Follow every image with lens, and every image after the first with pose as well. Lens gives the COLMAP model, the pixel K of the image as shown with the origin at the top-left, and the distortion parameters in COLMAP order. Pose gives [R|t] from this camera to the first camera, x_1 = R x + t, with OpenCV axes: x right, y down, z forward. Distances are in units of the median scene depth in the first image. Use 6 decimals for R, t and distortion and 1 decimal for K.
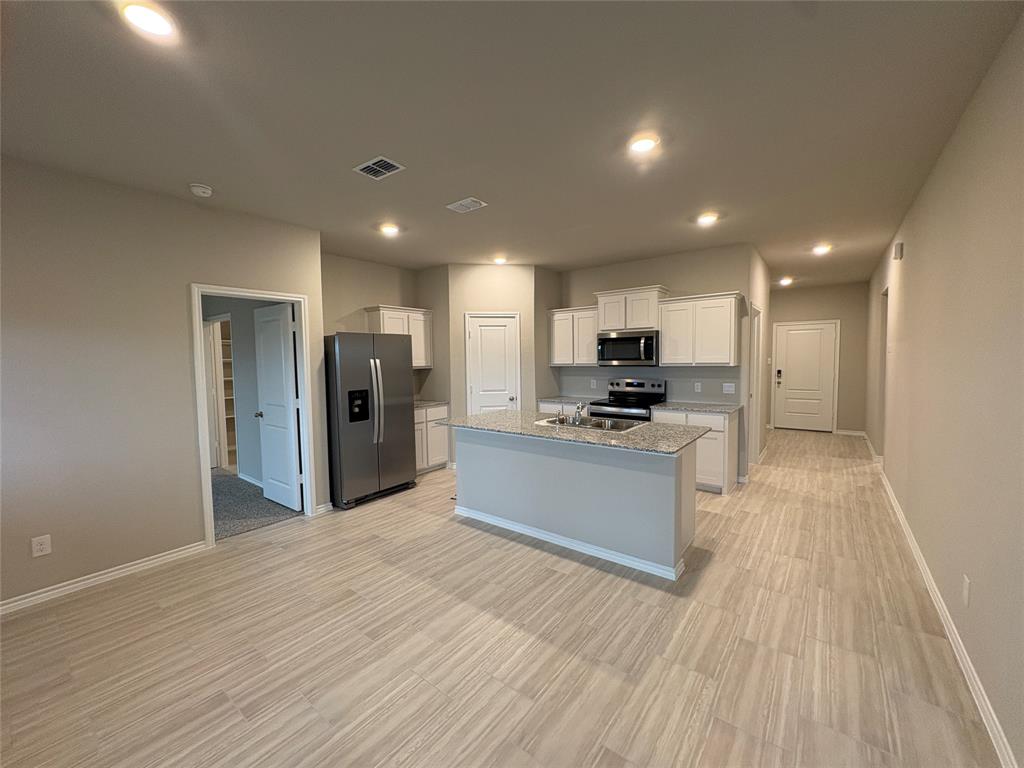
lens RADIAL K [[407.0, 0, 510.4], [0, 407.0, 382.0], [0, 0, 1]] dist [0.002162, -0.000213]
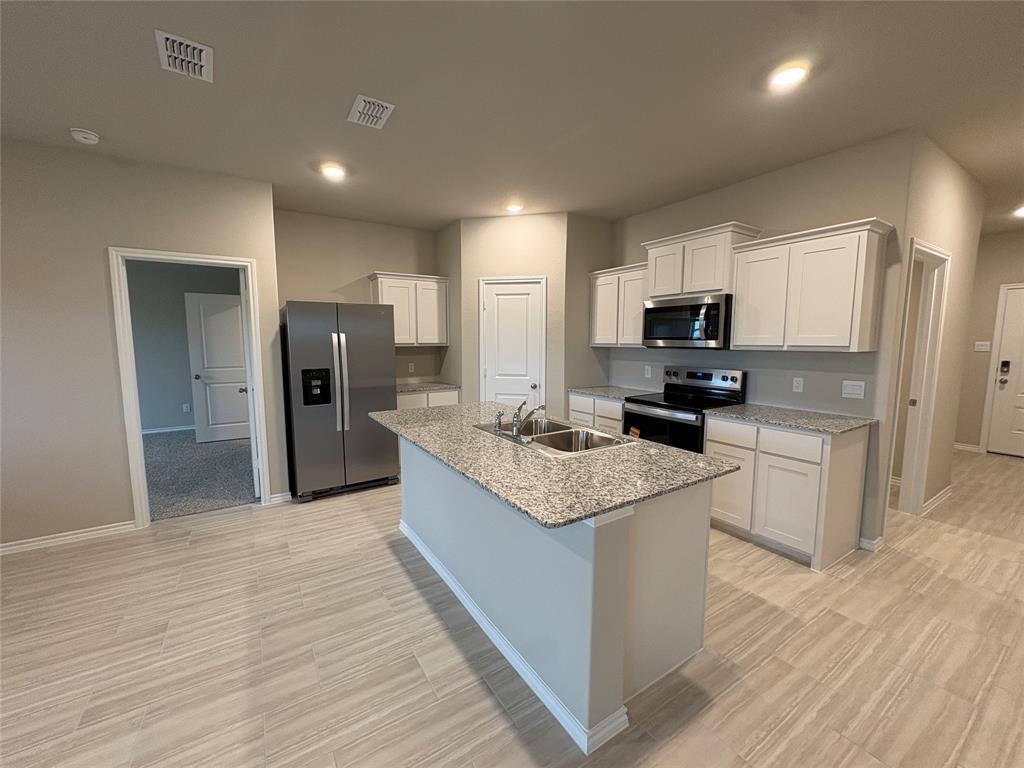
lens RADIAL K [[407.0, 0, 510.4], [0, 407.0, 382.0], [0, 0, 1]] dist [0.002162, -0.000213]
pose [[0.943219, 0.049563, -0.328453, 0.268401], [-0.033053, 0.997902, 0.055663, -0.012255], [0.330523, -0.041646, 0.942879, 0.283895]]
